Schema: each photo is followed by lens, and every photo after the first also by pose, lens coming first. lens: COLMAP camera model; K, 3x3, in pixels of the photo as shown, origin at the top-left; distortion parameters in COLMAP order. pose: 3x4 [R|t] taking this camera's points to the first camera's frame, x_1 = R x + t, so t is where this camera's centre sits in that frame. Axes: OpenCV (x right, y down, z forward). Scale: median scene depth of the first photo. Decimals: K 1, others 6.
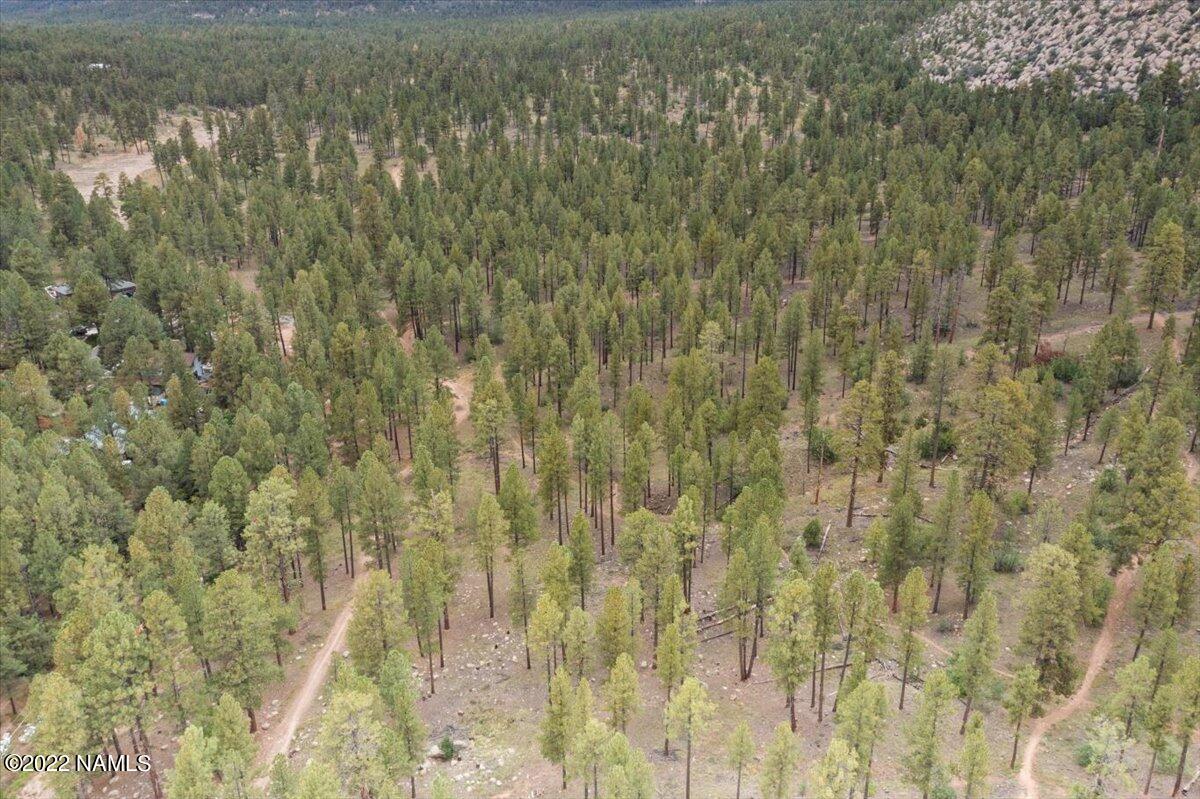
lens RADIAL K [[540.4, 0, 599.8], [0, 540.4, 404.2], [0, 0, 1]] dist [-0.003060, 0.000642]
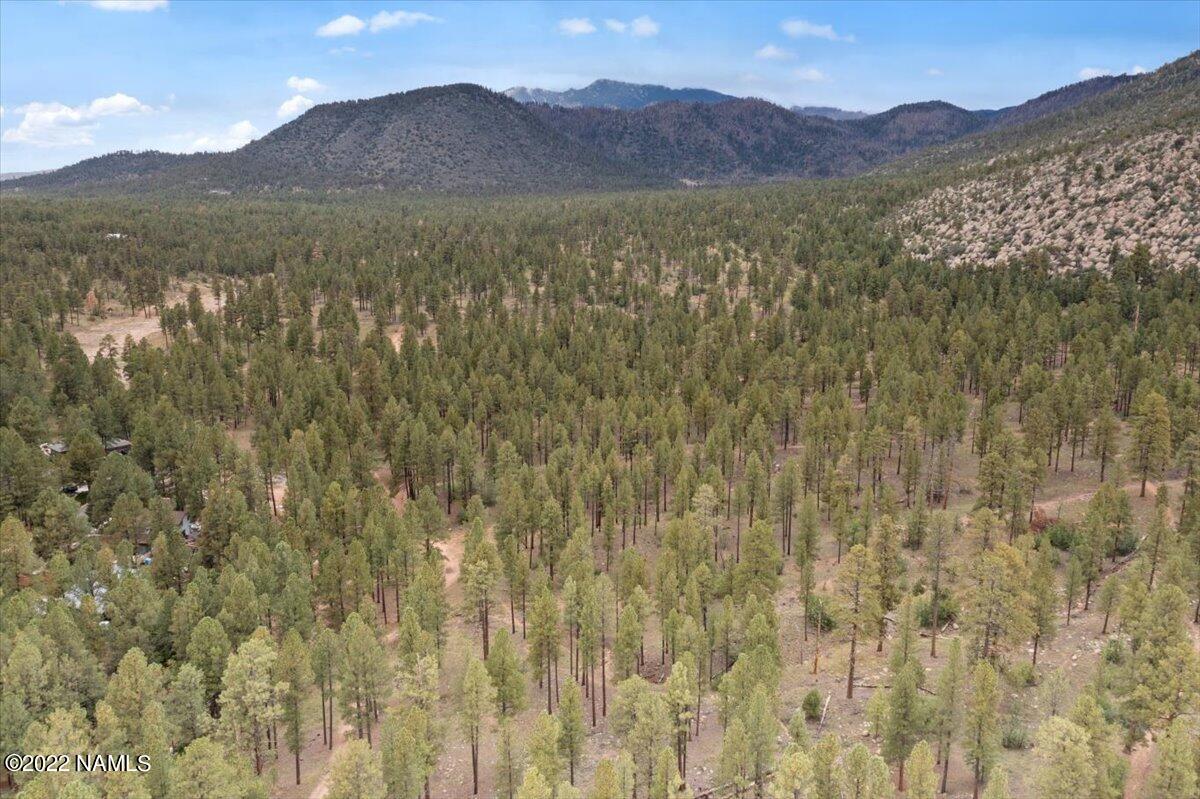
lens RADIAL K [[540.4, 0, 599.8], [0, 540.4, 404.2], [0, 0, 1]] dist [-0.003060, 0.000642]
pose [[0.999930, 0.011423, 0.003170, 0.007030], [-0.011044, 0.994807, -0.101180, -0.198936], [-0.004309, 0.101138, 0.994863, -0.009069]]
